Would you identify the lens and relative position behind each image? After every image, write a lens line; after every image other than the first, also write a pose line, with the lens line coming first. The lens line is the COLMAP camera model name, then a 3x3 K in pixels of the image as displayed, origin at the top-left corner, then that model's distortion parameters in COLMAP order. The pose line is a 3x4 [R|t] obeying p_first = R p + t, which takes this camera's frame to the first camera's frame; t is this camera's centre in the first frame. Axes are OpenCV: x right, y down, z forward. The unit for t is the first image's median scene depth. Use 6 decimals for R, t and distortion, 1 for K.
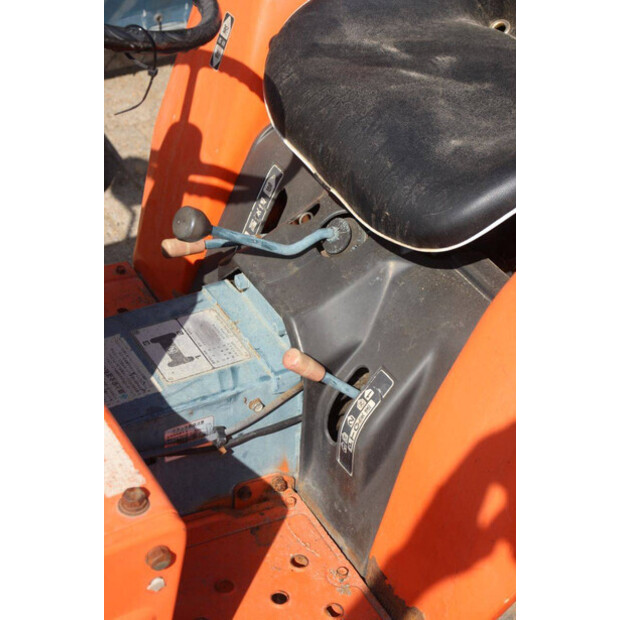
lens RADIAL K [[1449.0, 0, 308.8], [0, 1449.0, 313.6], [0, 0, 1]] dist [0.391696, 0.000000]
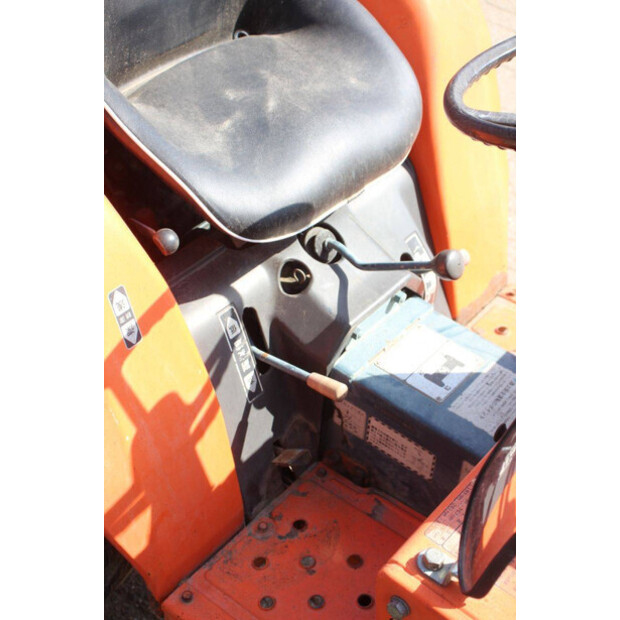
lens RADIAL K [[1071.2, 0, 308.3], [0, 1071.2, 310.4], [0, 0, 1]] dist [0.212816, 0.000000]
pose [[-0.392276, -0.650075, 0.650785, -0.579095], [0.480586, 0.458410, 0.747594, -0.690585], [-0.784319, 0.606022, 0.132593, 0.946669]]
